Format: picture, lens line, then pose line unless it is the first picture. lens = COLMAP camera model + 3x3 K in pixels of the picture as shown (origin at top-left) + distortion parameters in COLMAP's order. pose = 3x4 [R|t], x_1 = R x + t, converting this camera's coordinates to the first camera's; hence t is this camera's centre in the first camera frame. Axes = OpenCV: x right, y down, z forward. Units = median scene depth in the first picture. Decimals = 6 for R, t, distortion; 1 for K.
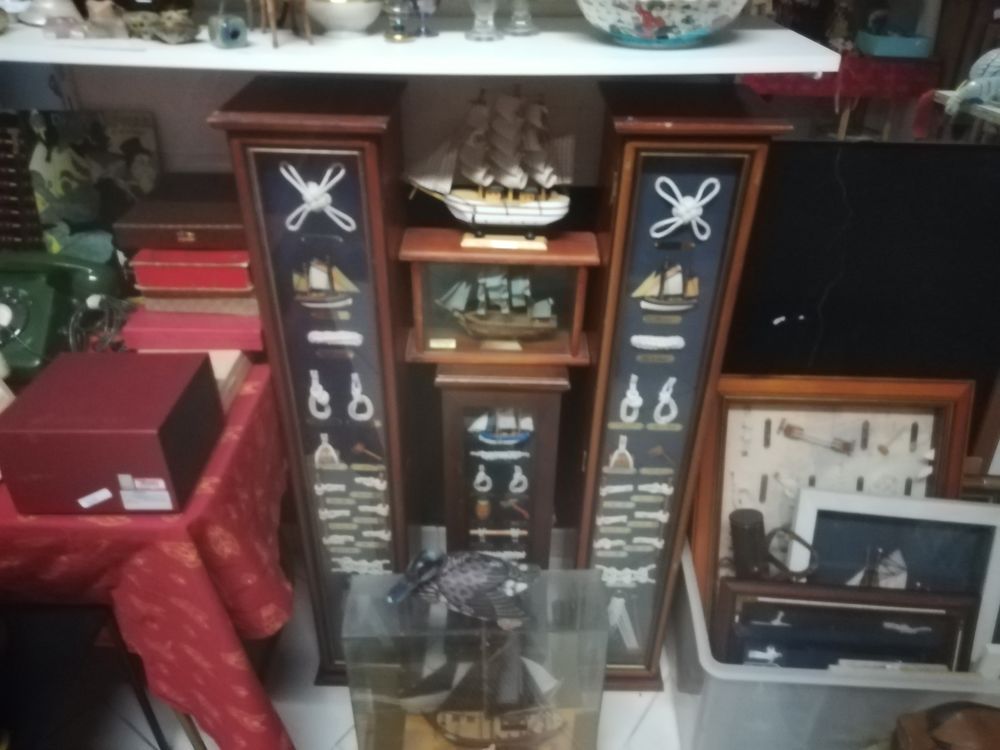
lens RADIAL K [[753.4, 0, 504.7], [0, 753.4, 373.9], [0, 0, 1]] dist [0.029073, -0.026172]
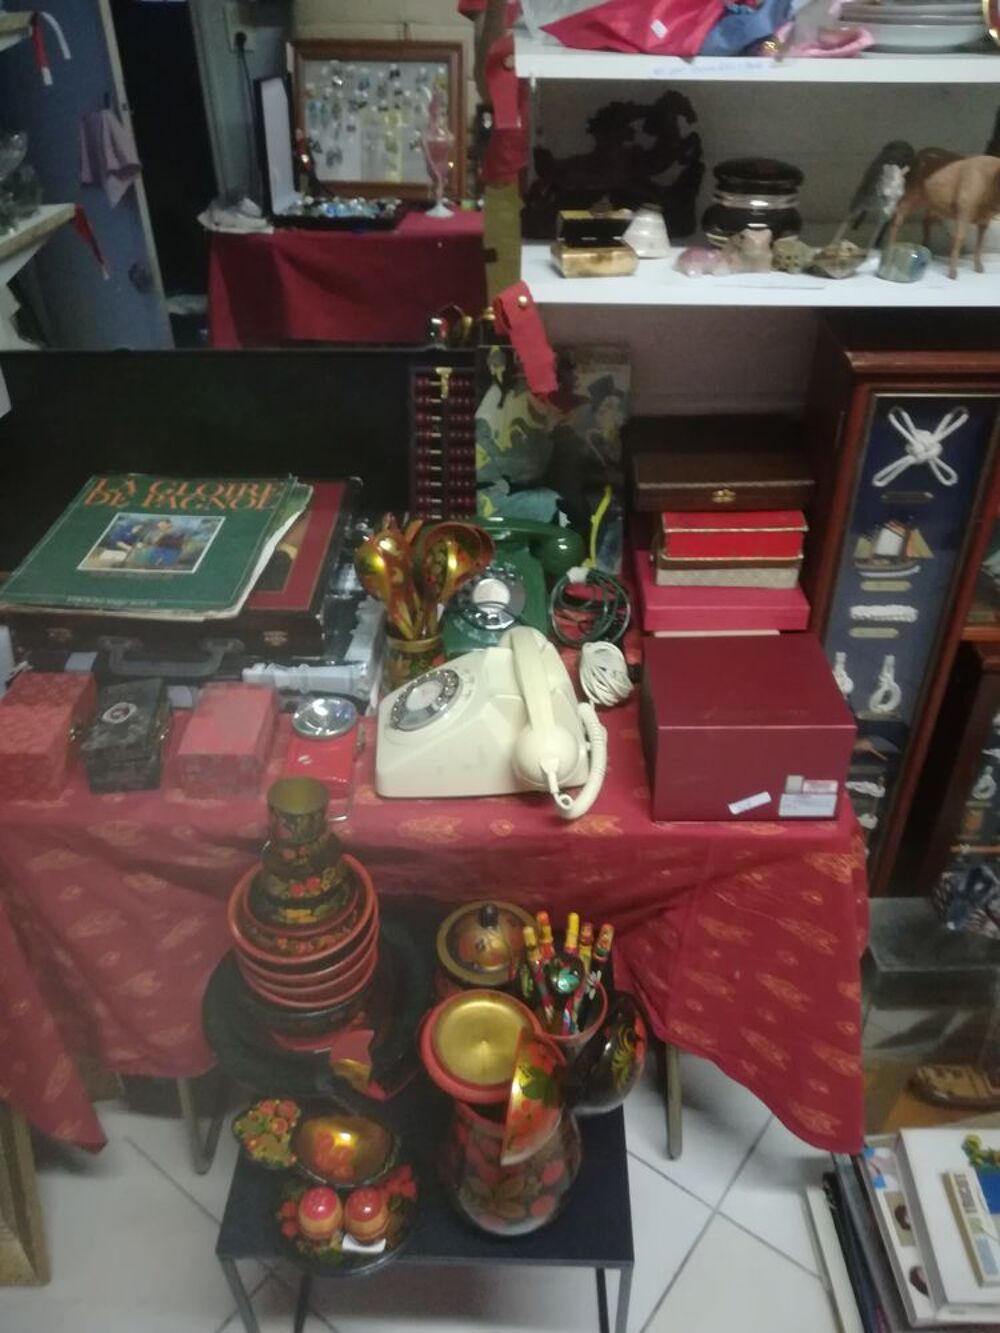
lens RADIAL K [[1004.2, 0, 487.0], [0, 1004.2, 666.1], [0, 0, 1]] dist [0.029073, -0.026172]
pose [[0.999720, -0.015523, 0.017838, -0.645968], [0.015470, 0.999876, 0.003093, -0.000150], [-0.017884, -0.002816, 0.999836, -0.103153]]
